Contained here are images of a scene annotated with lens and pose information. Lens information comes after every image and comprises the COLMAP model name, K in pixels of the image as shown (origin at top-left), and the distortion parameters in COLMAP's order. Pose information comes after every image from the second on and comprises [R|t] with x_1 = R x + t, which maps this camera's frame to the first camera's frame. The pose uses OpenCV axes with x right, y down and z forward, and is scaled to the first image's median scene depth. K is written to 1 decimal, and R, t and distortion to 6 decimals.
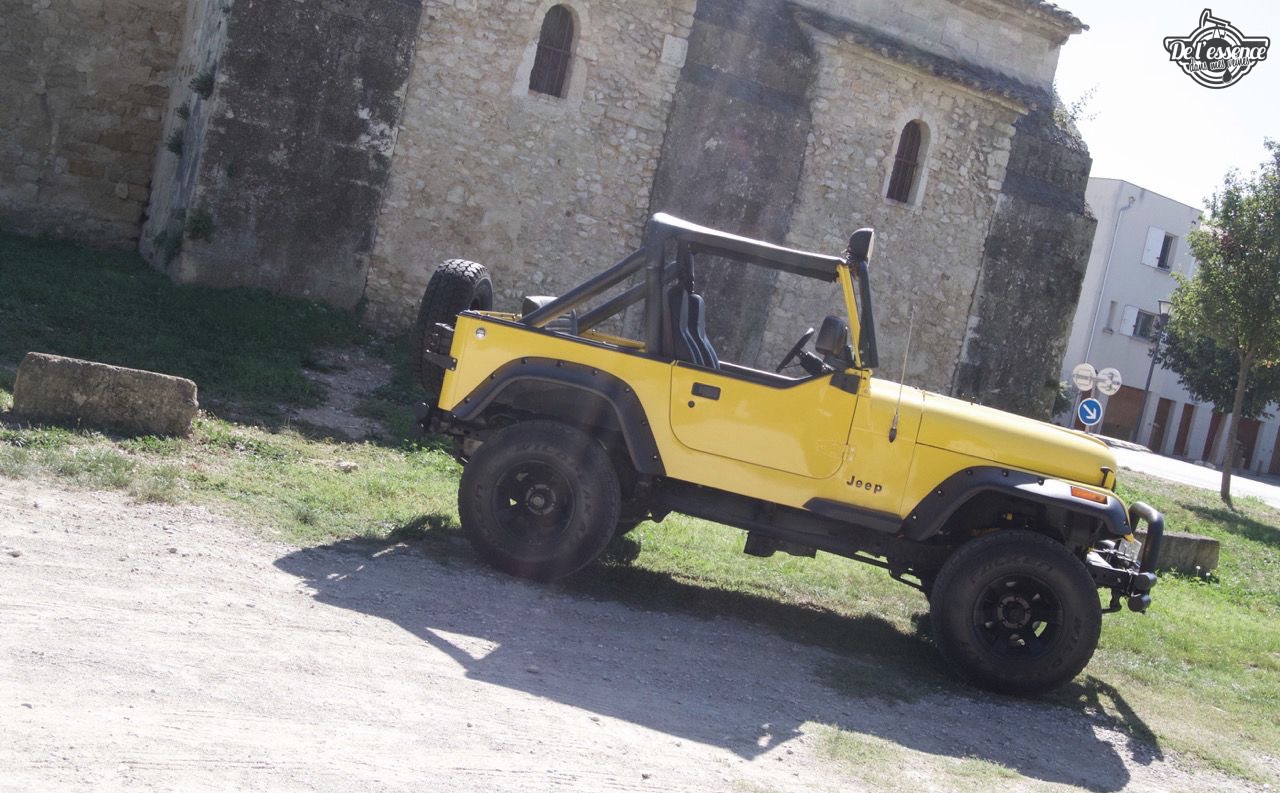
lens RADIAL K [[1474.1, 0, 639.8], [0, 1474.1, 386.6], [0, 0, 1]] dist [-0.045436, 0.000000]
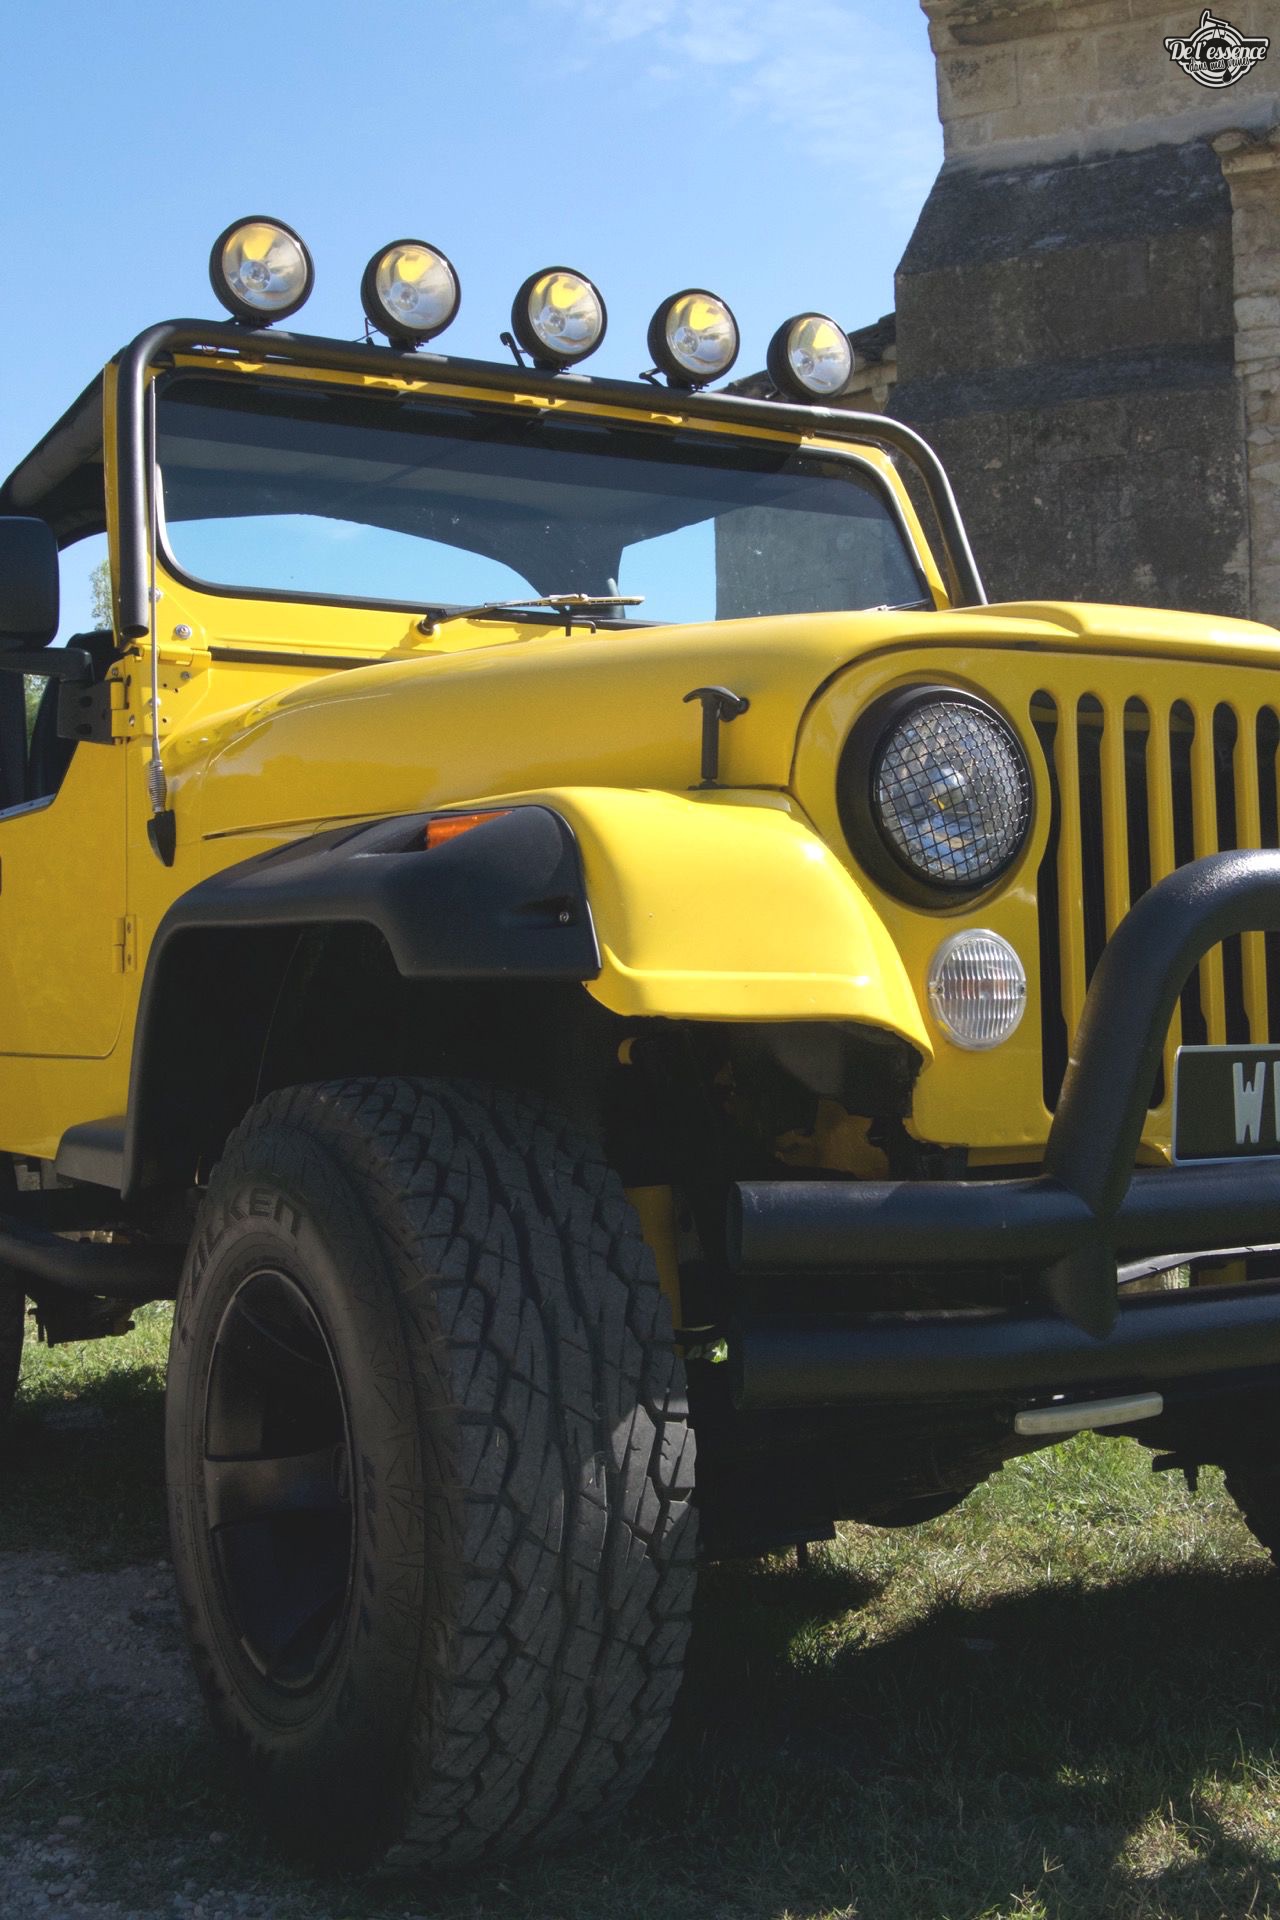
lens RADIAL K [[2318.1, 0, 633.0], [0, 2318.1, 950.7], [0, 0, 1]] dist [-0.055179, 0.000000]
pose [[0.610648, -0.246418, -0.752587, 0.244647], [0.104988, 0.967156, -0.231486, 0.073697], [0.784912, 0.062344, 0.616463, 0.375206]]
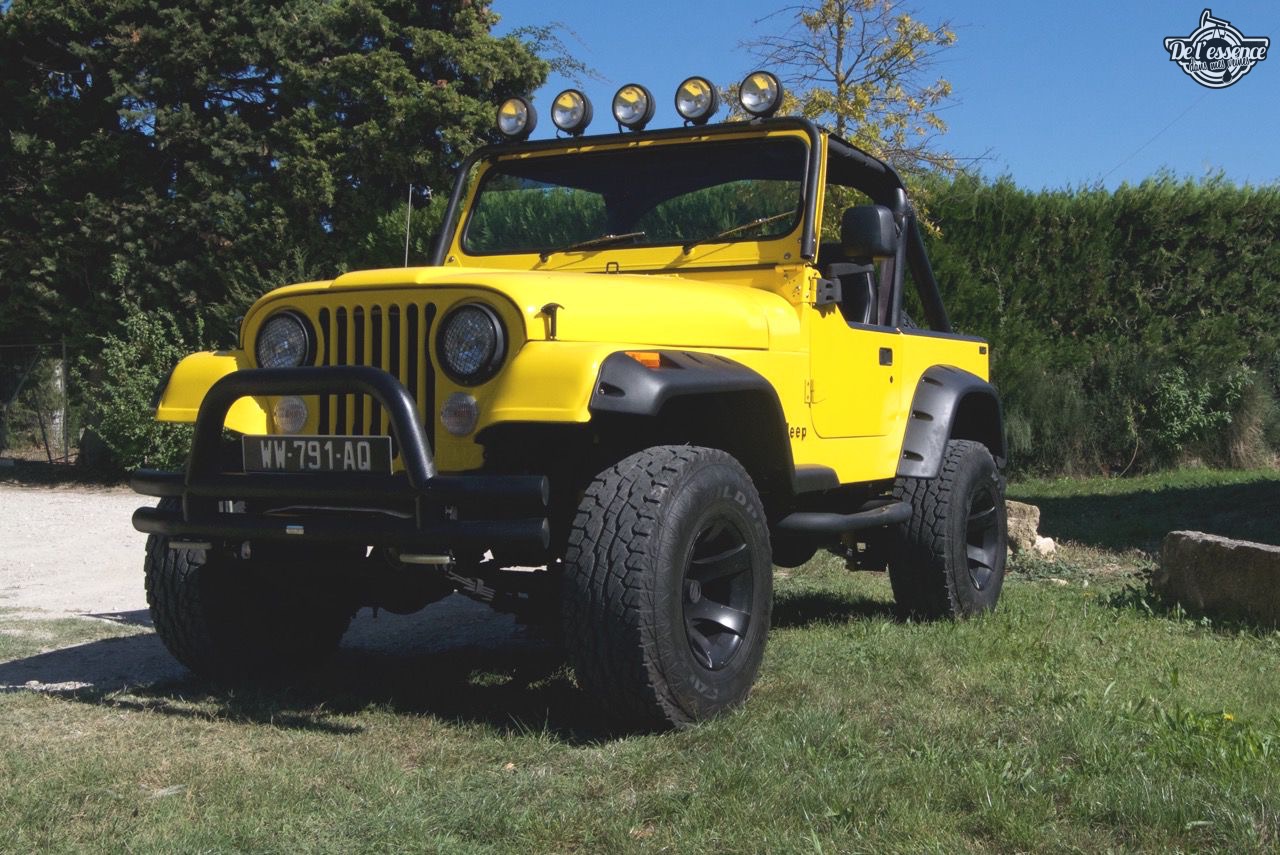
lens RADIAL K [[1600.1, 0, 653.2], [0, 1600.1, 456.9], [0, 0, 1]] dist [-0.069823, 0.000000]
pose [[-0.322604, -0.196526, -0.925907, 0.400313], [-0.130613, 0.978093, -0.162095, 0.091560], [0.937479, 0.068644, -0.341205, 0.652592]]
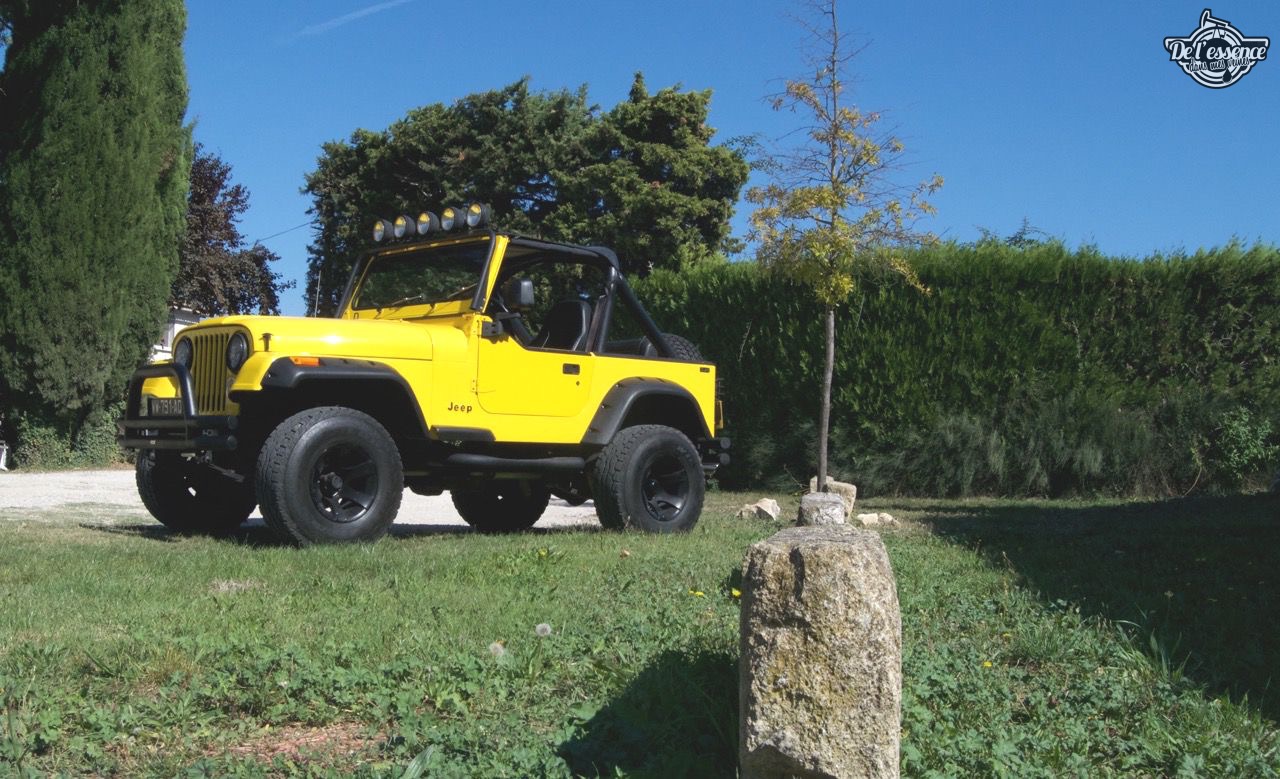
lens RADIAL K [[1391.2, 0, 511.6], [0, 1391.2, 455.1], [0, 0, 1]] dist [-0.075041, 0.000000]
pose [[-0.638103, -0.235962, -0.732902, 0.442818], [-0.221731, 0.967873, -0.118562, 0.102095], [0.737333, 0.086852, -0.669923, 0.927998]]
